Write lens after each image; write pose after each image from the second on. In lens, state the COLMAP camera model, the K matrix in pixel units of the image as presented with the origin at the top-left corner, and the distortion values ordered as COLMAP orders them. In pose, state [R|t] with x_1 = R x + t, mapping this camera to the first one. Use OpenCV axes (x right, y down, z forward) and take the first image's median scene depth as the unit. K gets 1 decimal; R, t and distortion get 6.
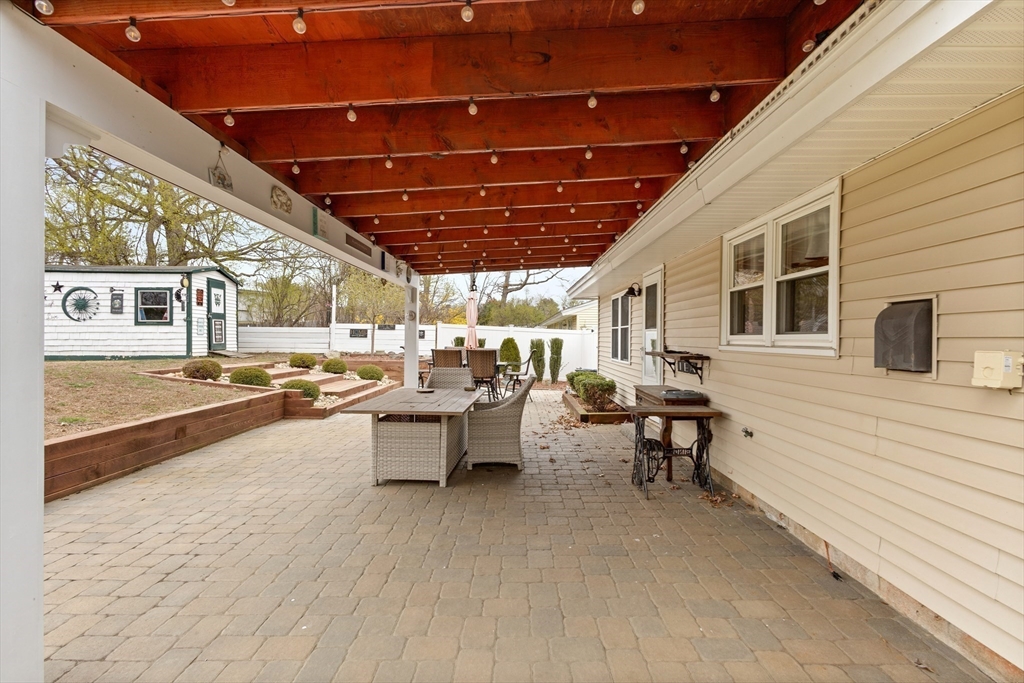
lens RADIAL K [[475.4, 0, 511.9], [0, 475.4, 340.6], [0, 0, 1]] dist [0.009422, 0.000333]
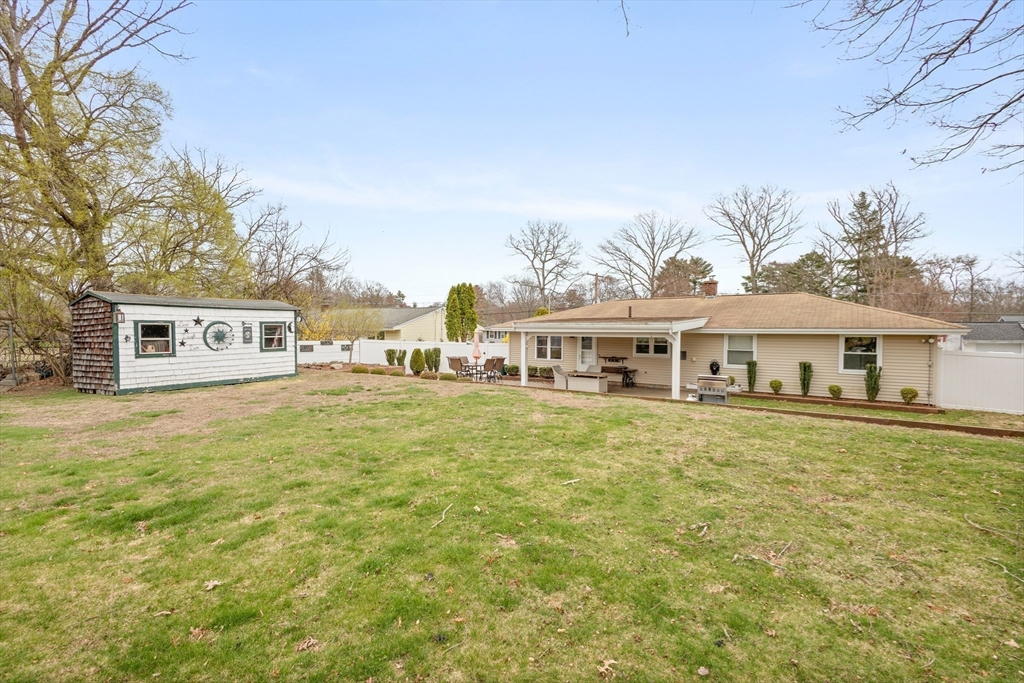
lens RADIAL K [[475.4, 0, 509.3], [0, 475.4, 346.0], [0, 0, 1]] dist [0.009422, 0.000333]
pose [[0.555733, -0.033956, 0.830667, -1.456798], [0.003430, 0.999251, 0.038553, -0.093367], [-0.831354, -0.018576, 0.555433, -0.218768]]
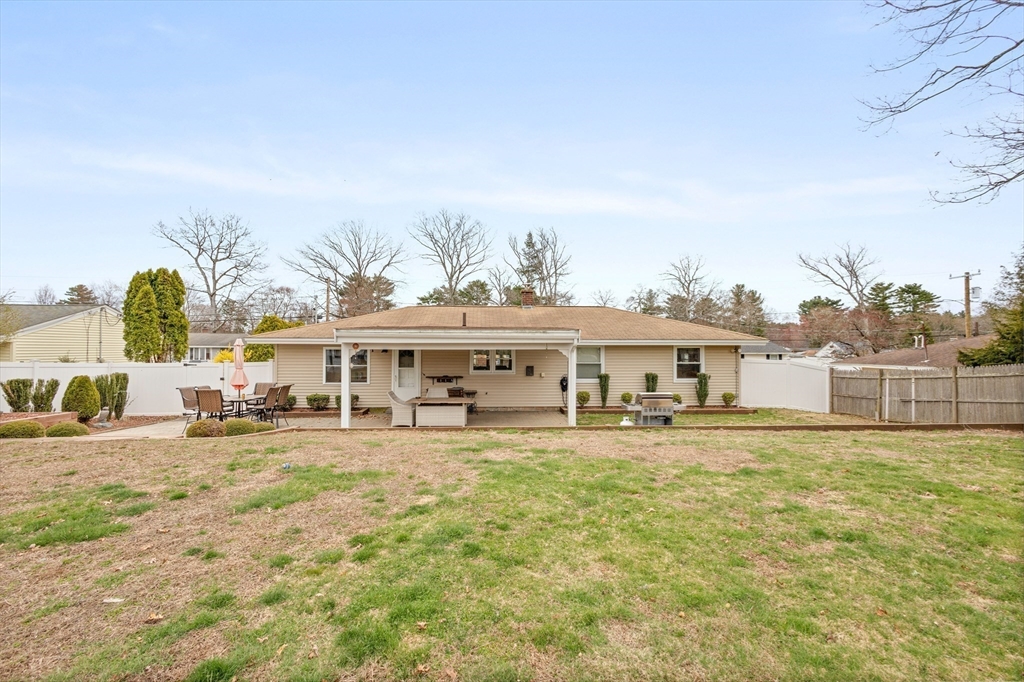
lens RADIAL K [[475.4, 0, 514.1], [0, 475.4, 333.7], [0, 0, 1]] dist [0.009422, 0.000333]
pose [[-0.096933, 0.022073, 0.995046, -1.181869], [0.002426, 0.999756, -0.021941, -0.075913], [-0.995288, 0.000287, -0.096963, 0.359462]]
